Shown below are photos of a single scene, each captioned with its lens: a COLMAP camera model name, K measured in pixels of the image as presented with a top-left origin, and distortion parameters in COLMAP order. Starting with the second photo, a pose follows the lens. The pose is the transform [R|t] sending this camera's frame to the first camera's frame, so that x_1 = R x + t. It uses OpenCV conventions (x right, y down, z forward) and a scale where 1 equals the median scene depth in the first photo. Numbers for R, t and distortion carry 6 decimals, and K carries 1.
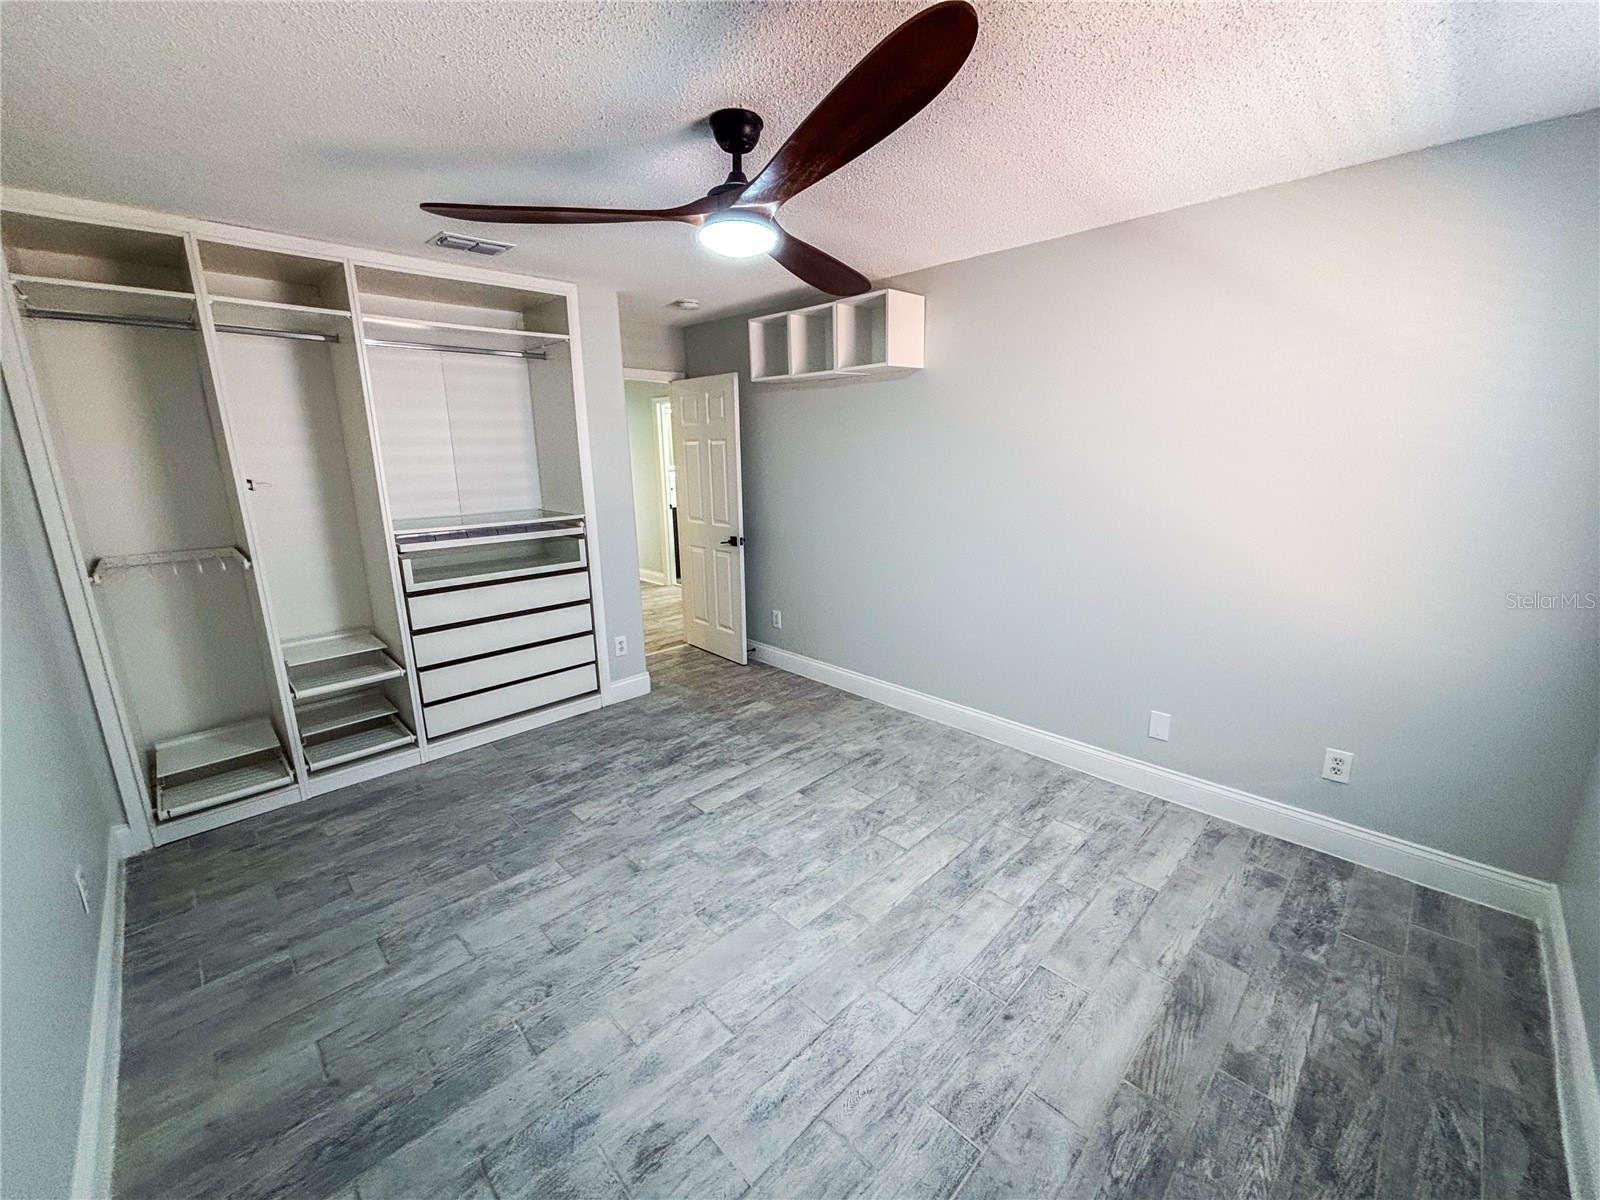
lens RADIAL K [[645.8, 0, 796.1], [0, 645.8, 599.1], [0, 0, 1]] dist [0.004326, 0.000296]
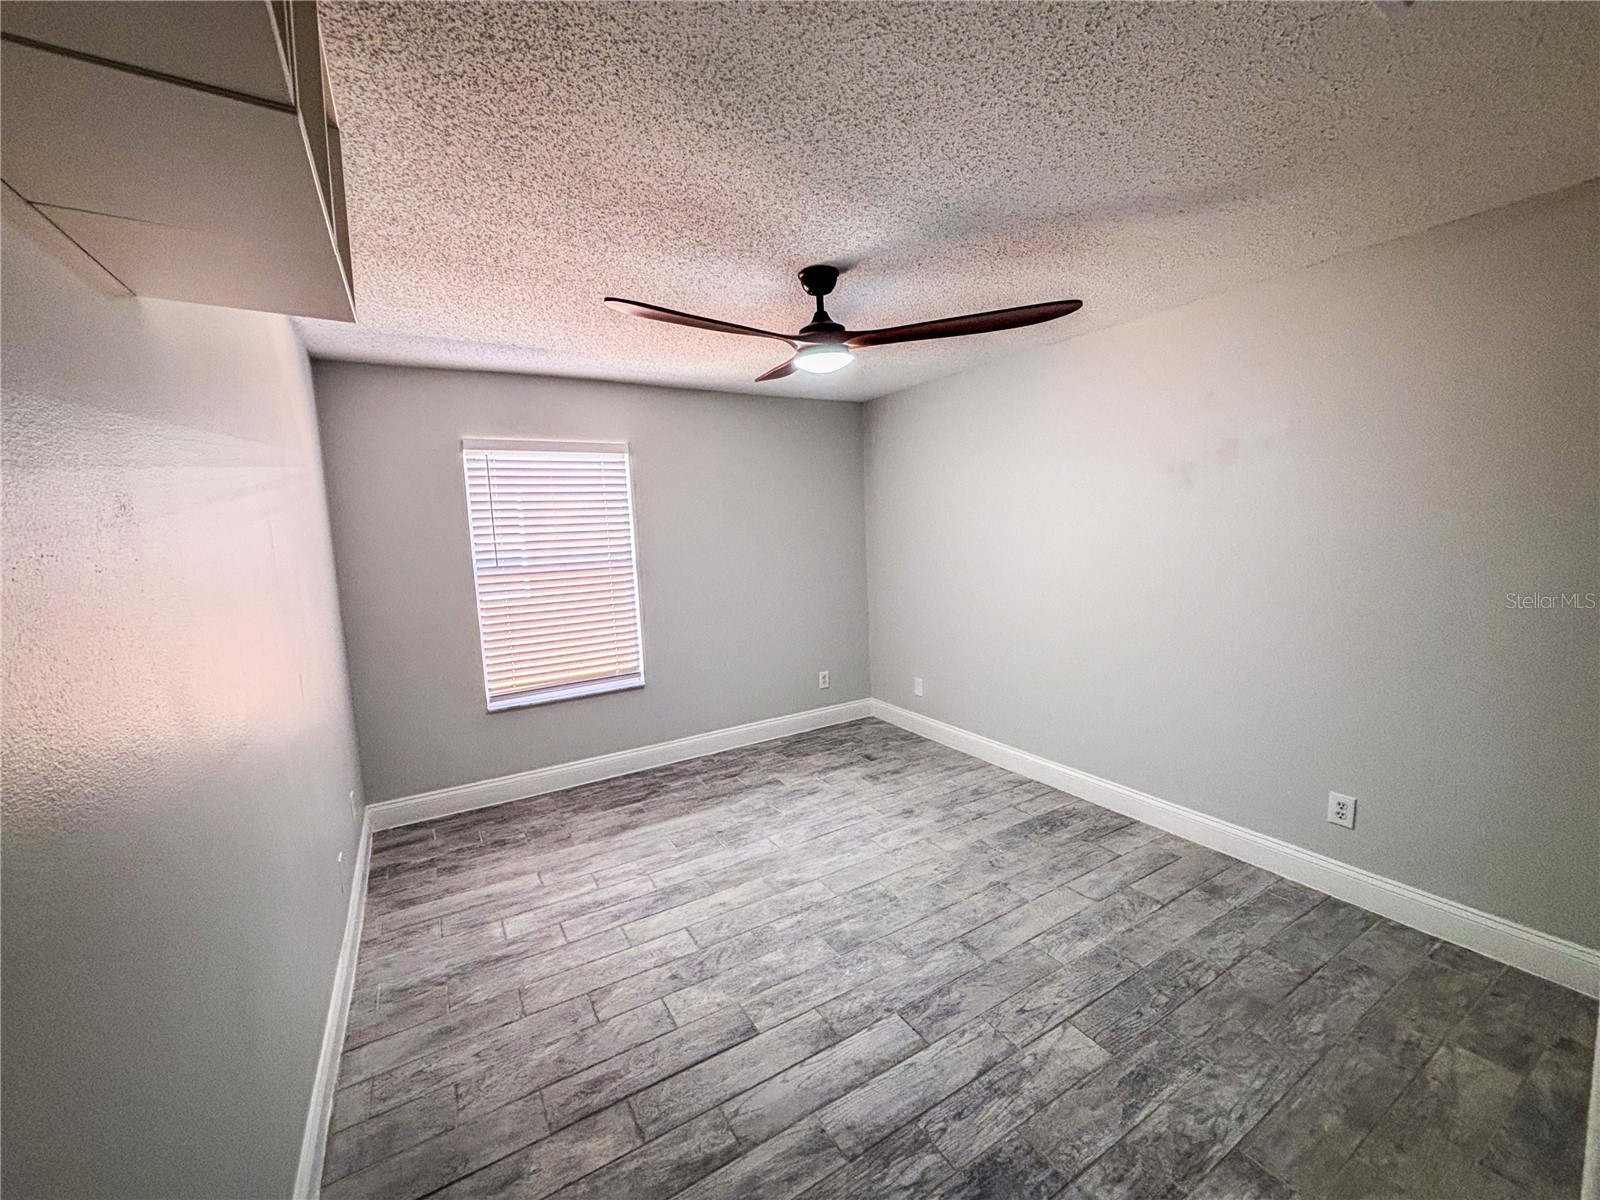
lens RADIAL K [[645.8, 0, 800.1], [0, 645.8, 595.6], [0, 0, 1]] dist [0.004326, 0.000296]
pose [[-0.970510, 0.026180, 0.239636, -0.262694], [0.106011, 0.939150, 0.326739, -0.416954], [-0.216501, 0.342507, -0.914230, 1.810486]]
